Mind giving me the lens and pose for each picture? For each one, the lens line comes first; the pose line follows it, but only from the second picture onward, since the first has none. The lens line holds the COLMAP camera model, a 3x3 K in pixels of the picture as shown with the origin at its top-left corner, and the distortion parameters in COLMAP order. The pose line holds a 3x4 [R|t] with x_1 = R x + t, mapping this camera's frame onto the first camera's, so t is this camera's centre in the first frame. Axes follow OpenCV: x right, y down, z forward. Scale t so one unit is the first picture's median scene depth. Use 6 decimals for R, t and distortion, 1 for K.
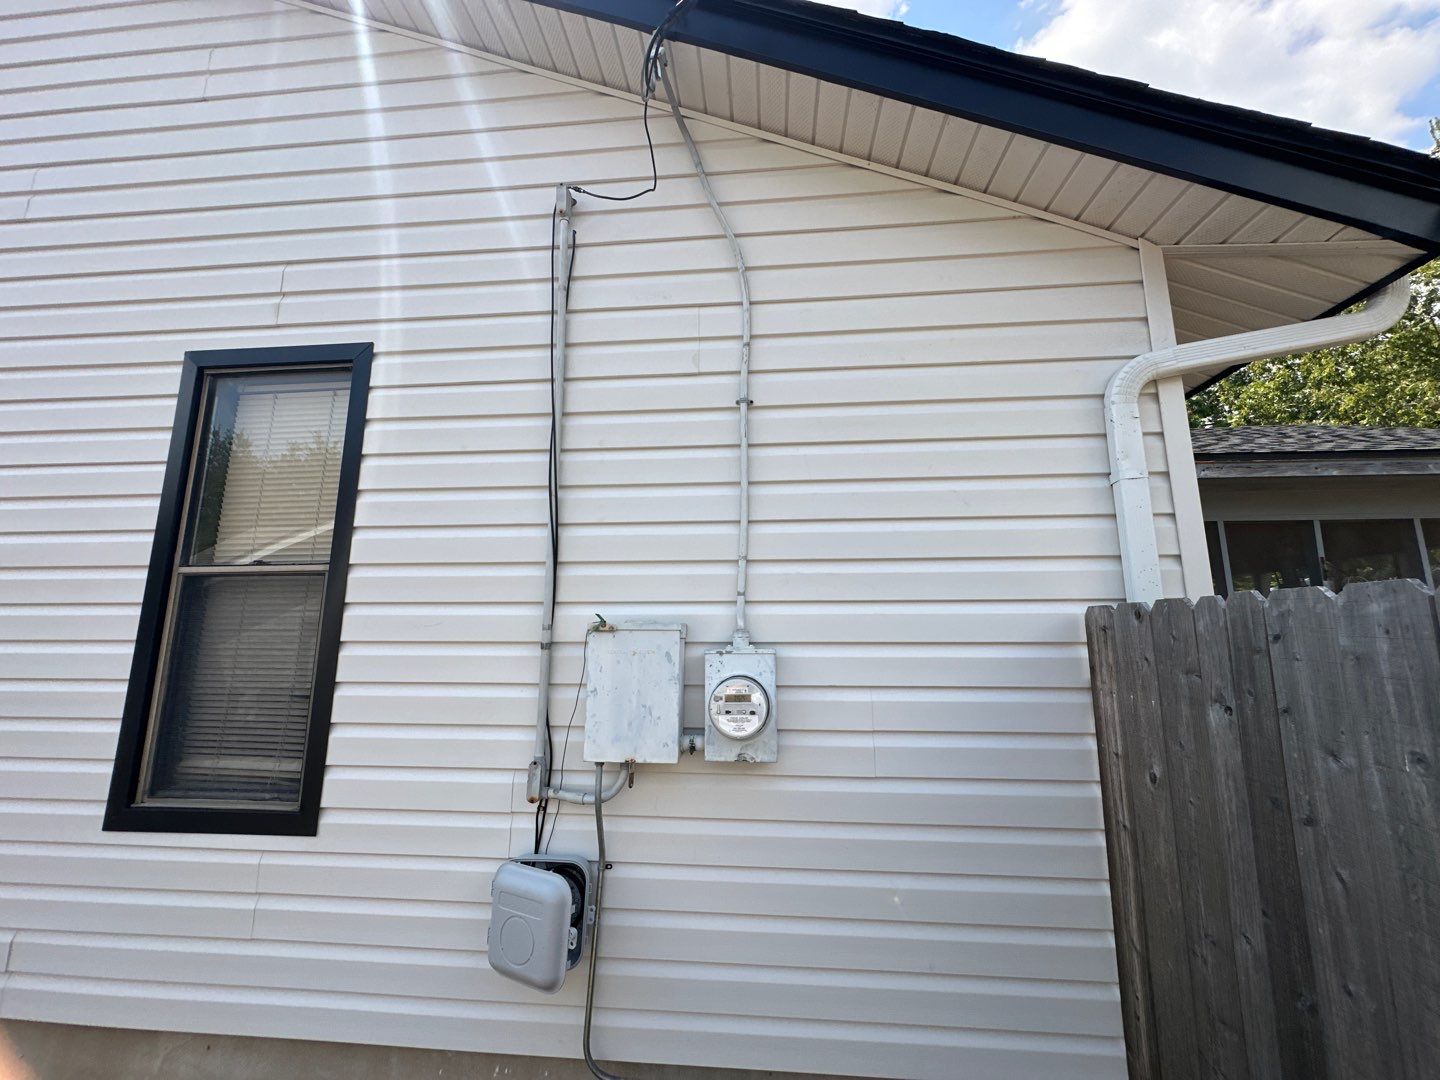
lens RADIAL K [[580.3, 0, 720.0], [0, 580.3, 540.0], [0, 0, 1]] dist [-0.000071, -0.000008]
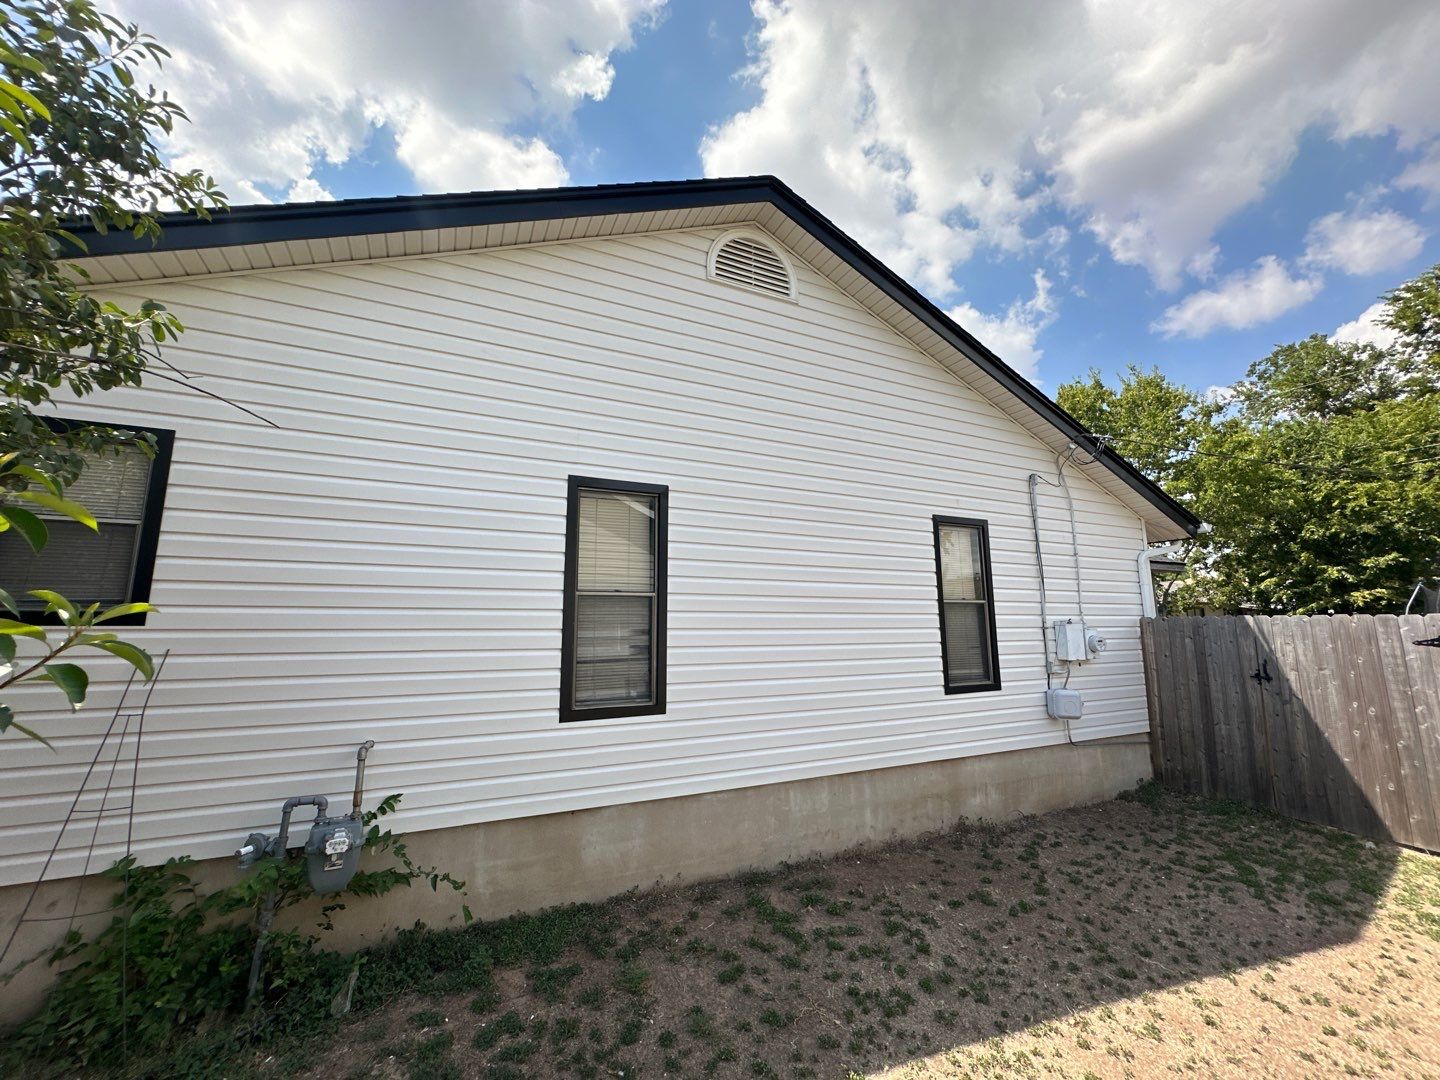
lens RADIAL K [[574.0, 0, 720.0], [0, 574.0, 540.0], [0, 0, 1]] dist [-0.002642, -0.000025]
pose [[0.862269, 0.071348, 0.501399, -3.549051], [-0.078467, 0.996893, -0.006915, -0.143541], [-0.500335, -0.033380, 0.865188, -0.846491]]
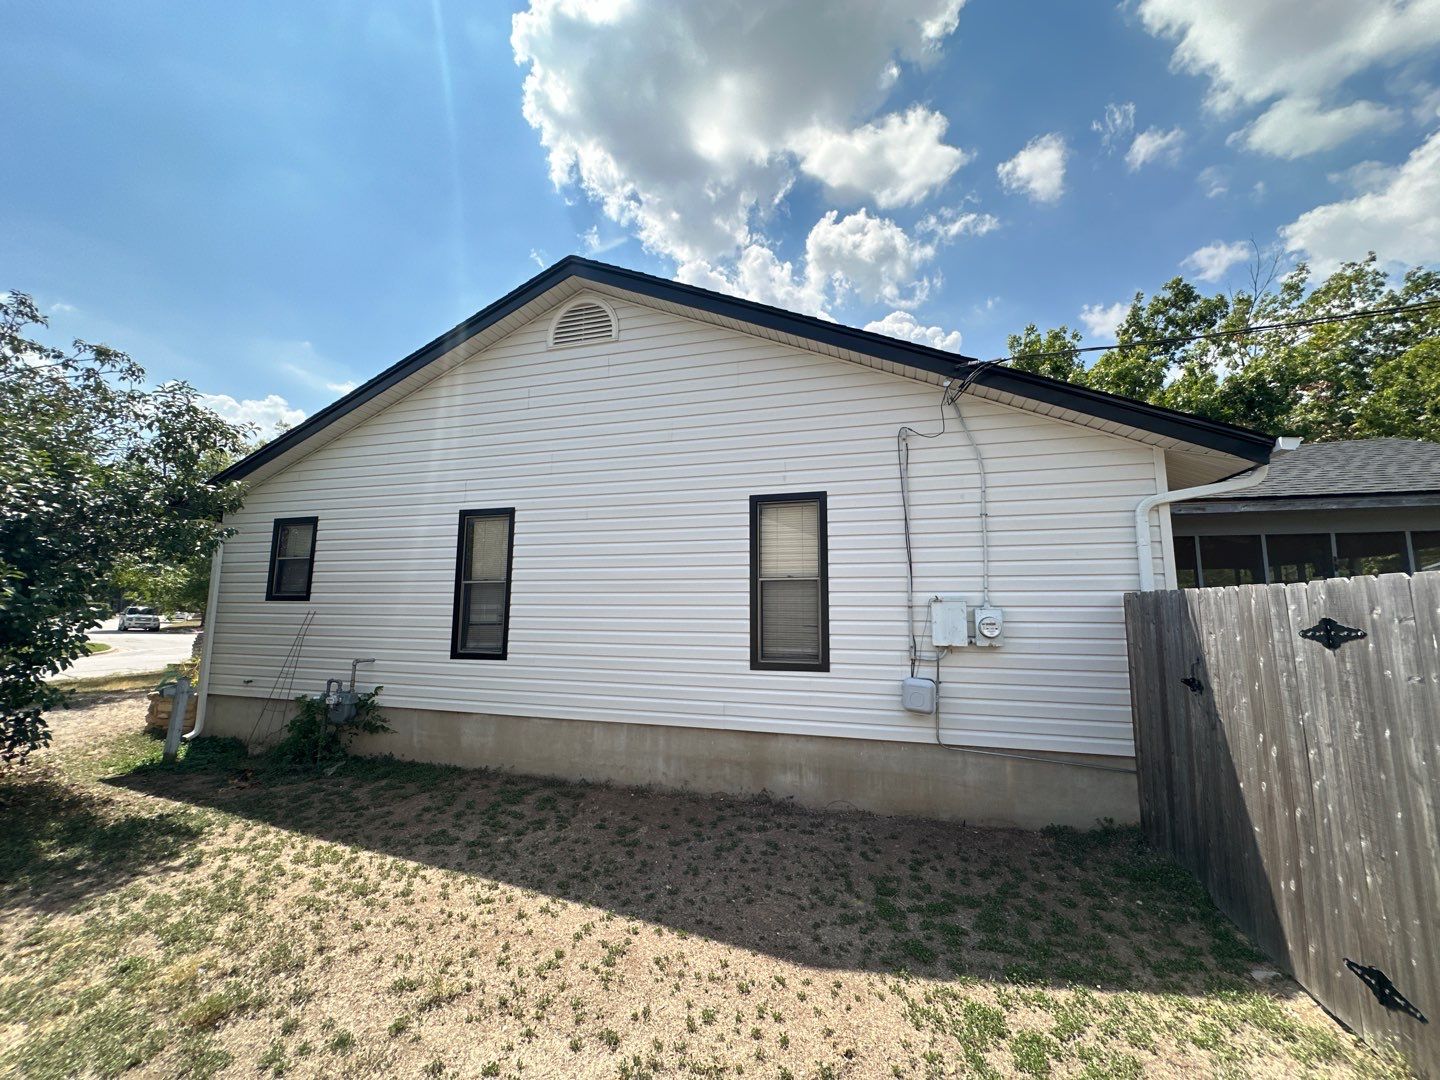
lens RADIAL K [[574.0, 0, 720.0], [0, 574.0, 540.0], [0, 0, 1]] dist [-0.002642, -0.000025]
pose [[0.981054, -0.018964, -0.192804, -0.662526], [0.027093, 0.998848, 0.039611, -0.272105], [0.191831, -0.044084, 0.980437, -1.863172]]
